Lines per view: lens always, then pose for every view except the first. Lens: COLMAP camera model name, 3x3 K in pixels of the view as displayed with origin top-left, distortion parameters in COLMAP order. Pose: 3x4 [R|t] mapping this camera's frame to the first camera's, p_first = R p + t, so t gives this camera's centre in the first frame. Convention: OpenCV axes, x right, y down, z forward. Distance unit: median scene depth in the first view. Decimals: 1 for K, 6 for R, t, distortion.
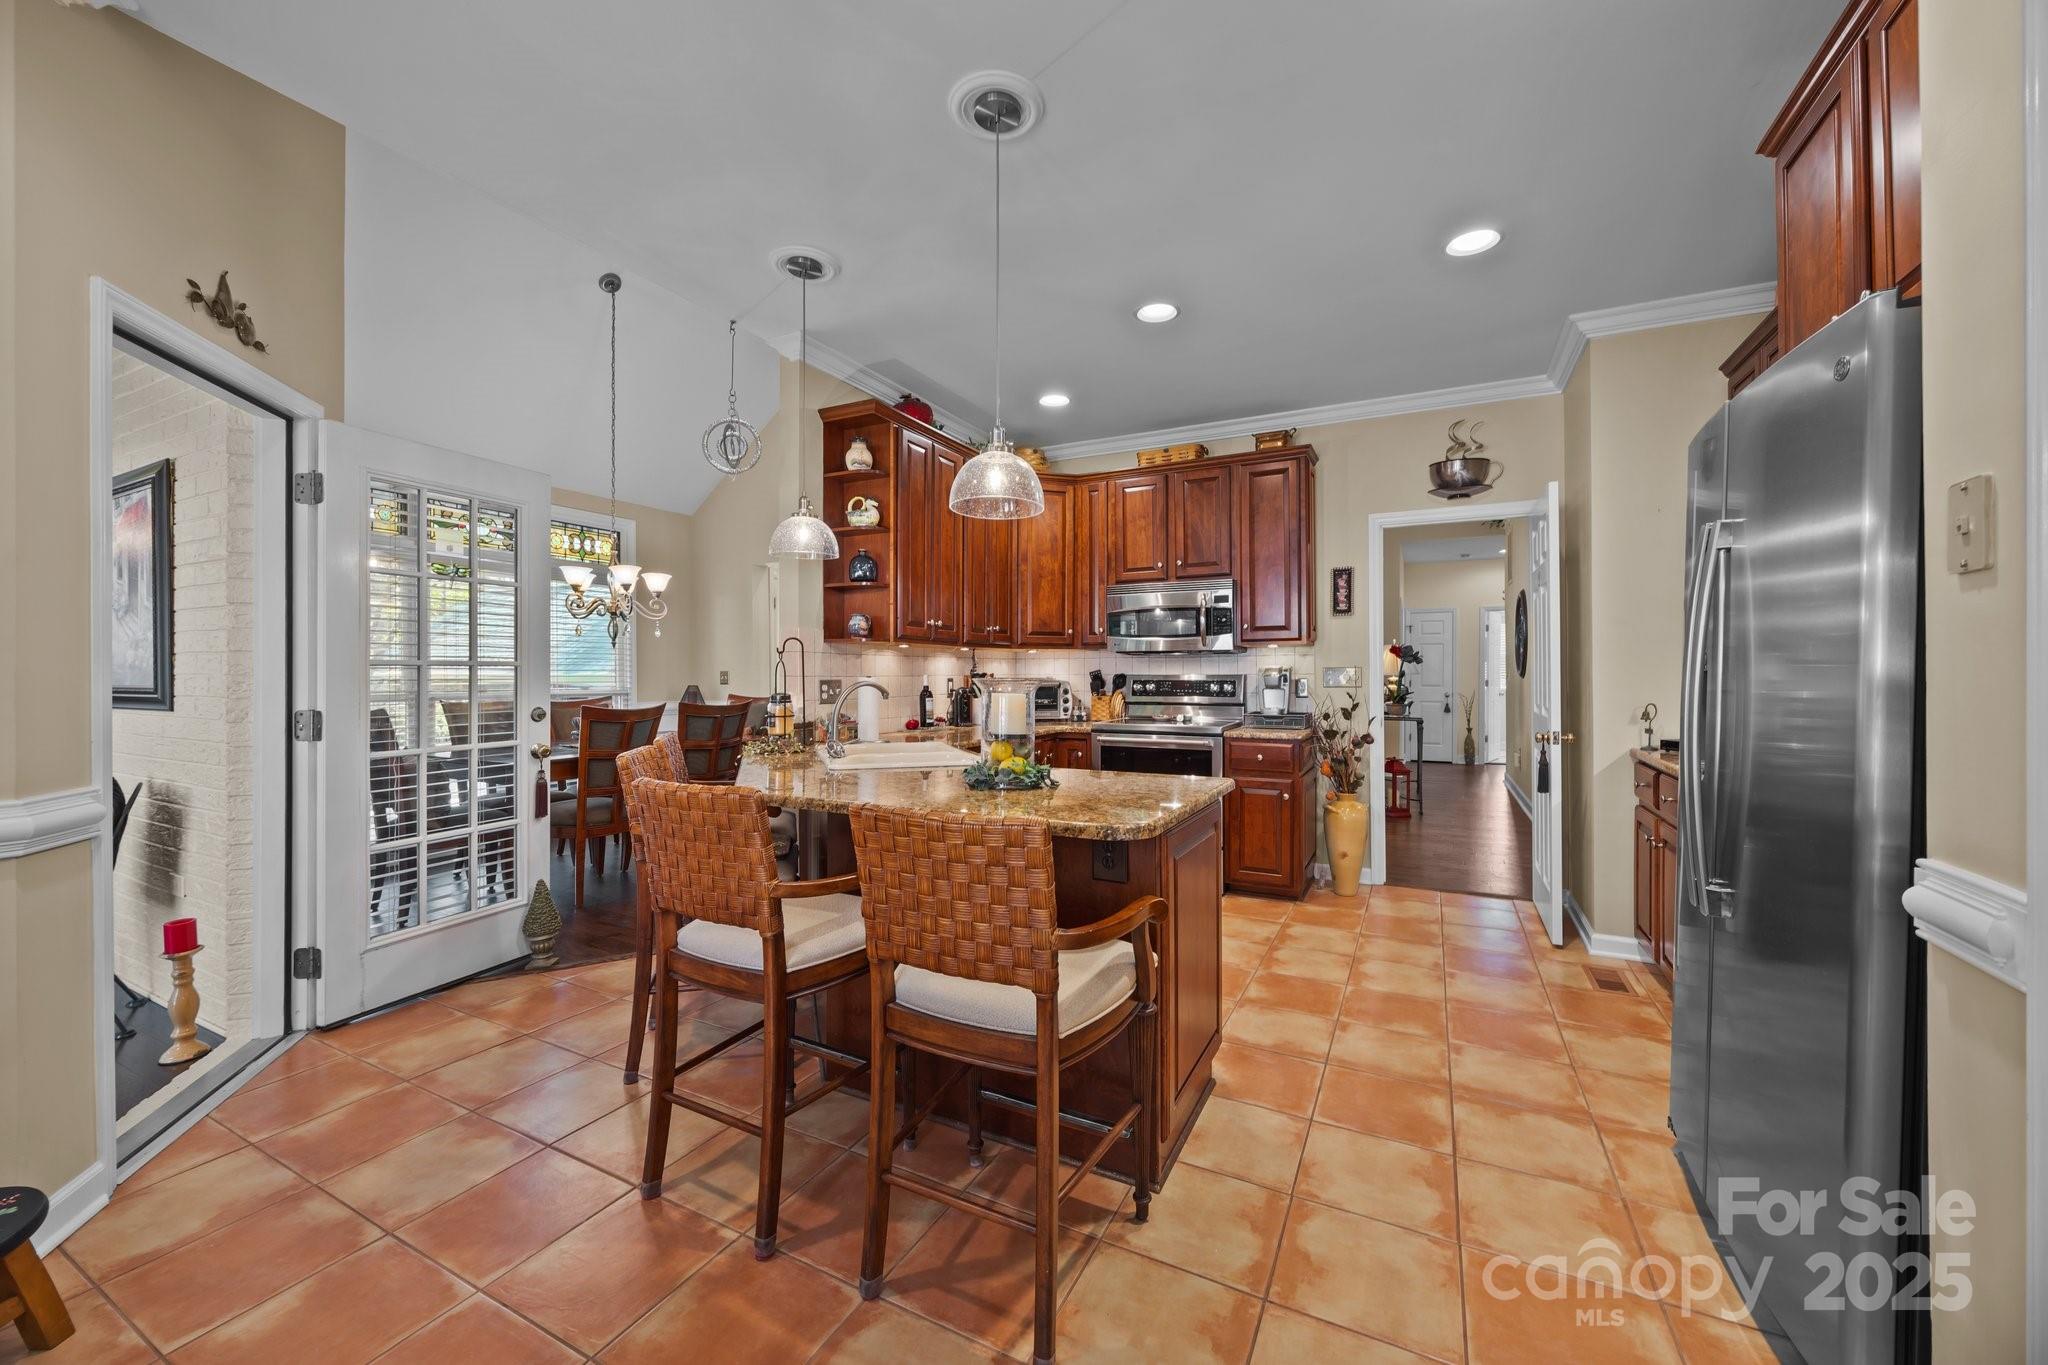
lens RADIAL K [[781.1, 0, 1024.6], [0, 781.1, 676.5], [0, 0, 1]] dist [0.000356, 0.000065]
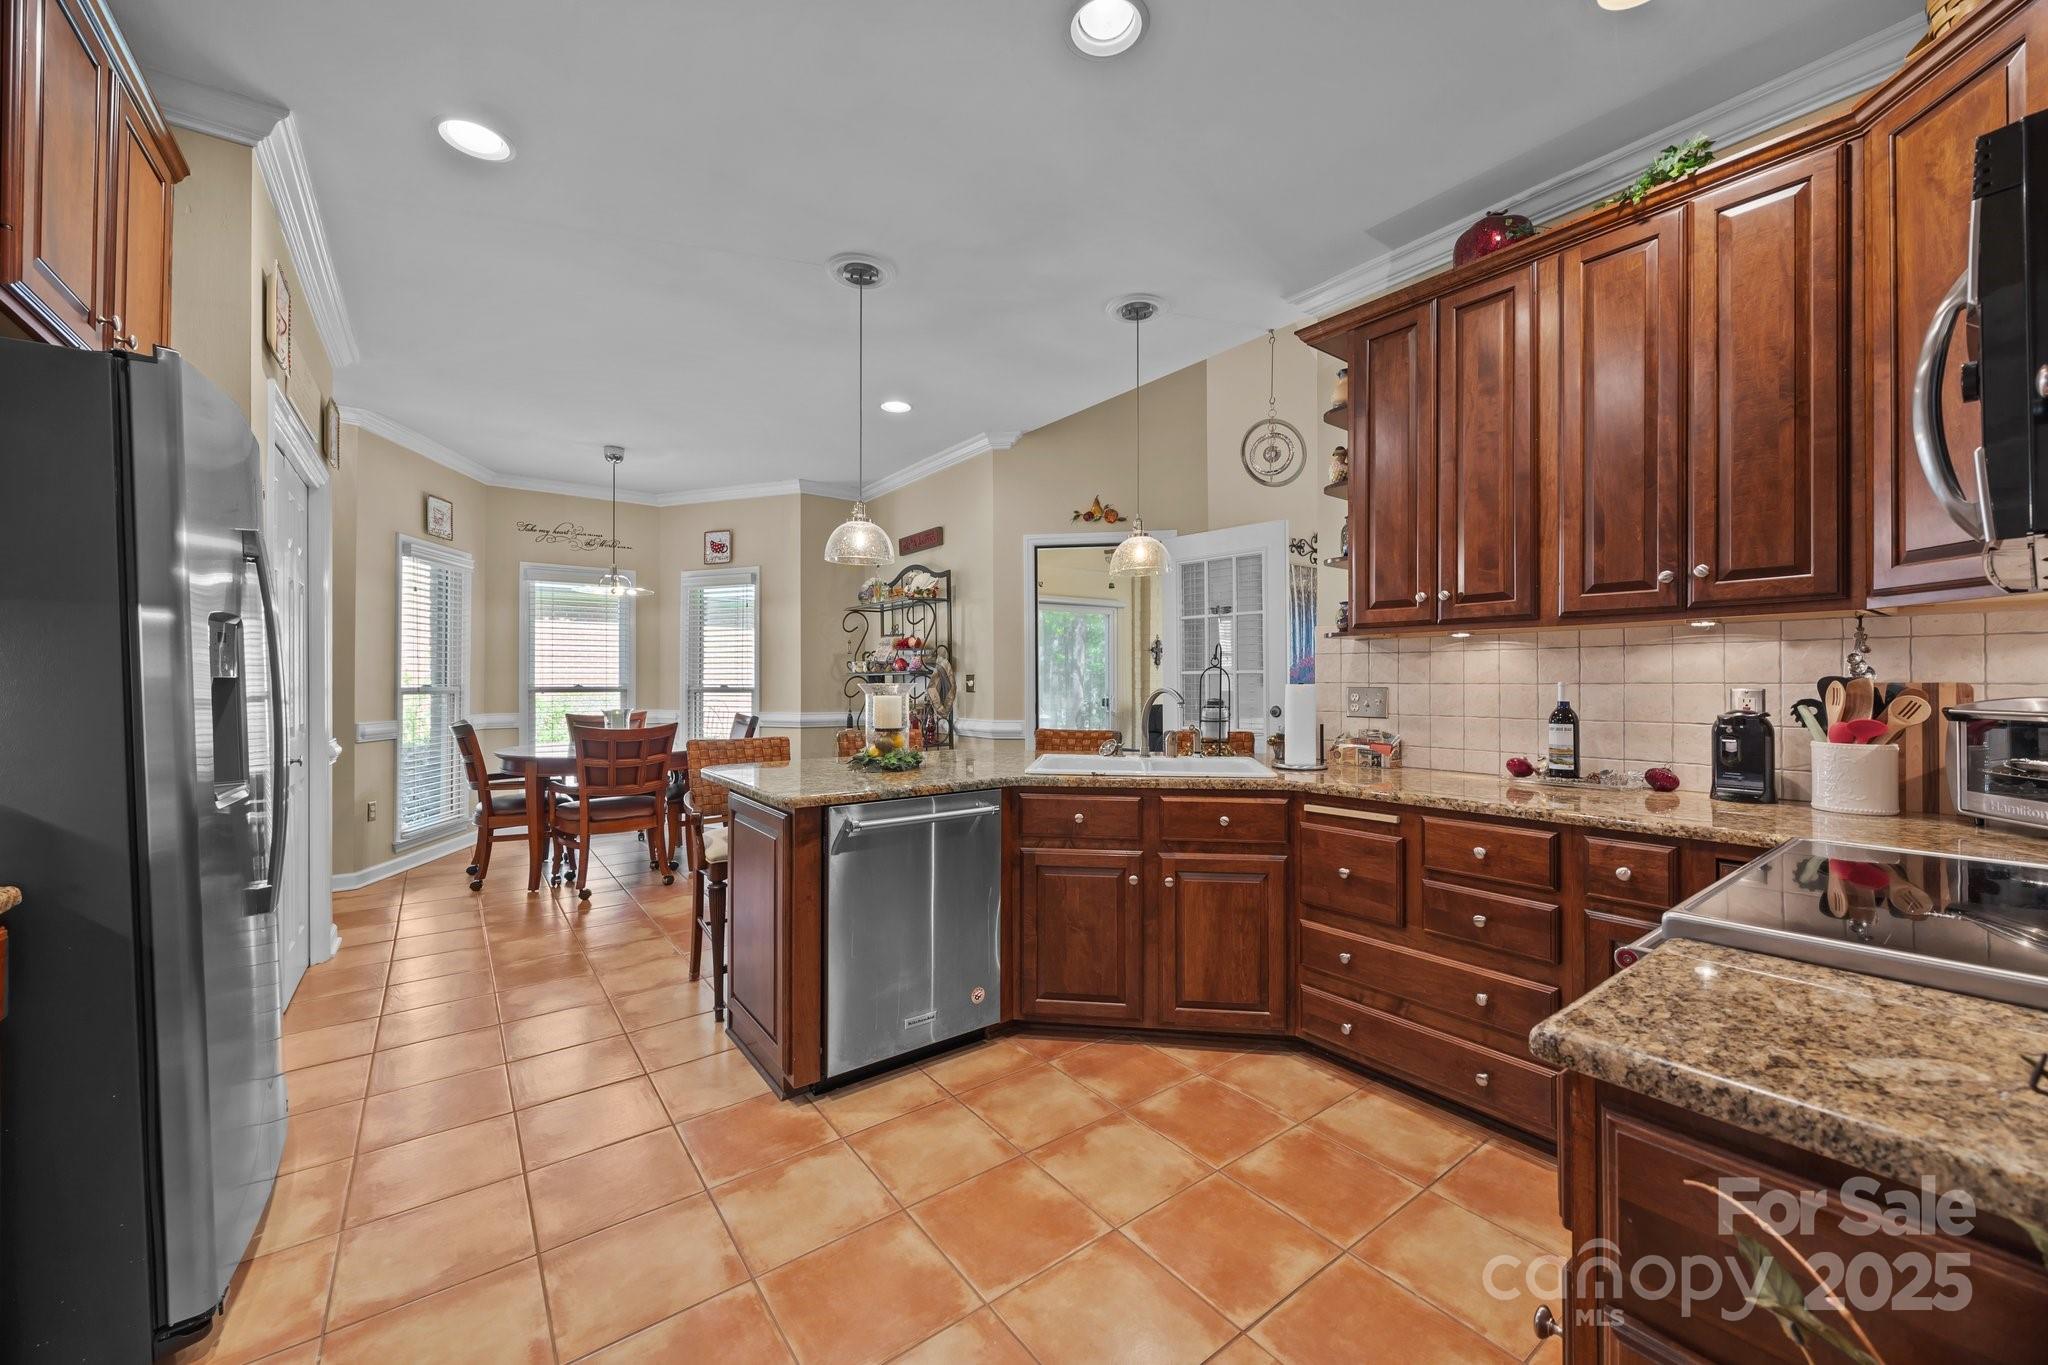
lens RADIAL K [[781.1, 0, 1024.6], [0, 781.1, 676.5], [0, 0, 1]] dist [0.000356, 0.000065]
pose [[-0.436115, -0.000999, -0.899890, 0.899973], [0.000112, 0.999999, -0.001165, -0.008953], [0.899891, -0.000609, -0.436115, 1.545373]]
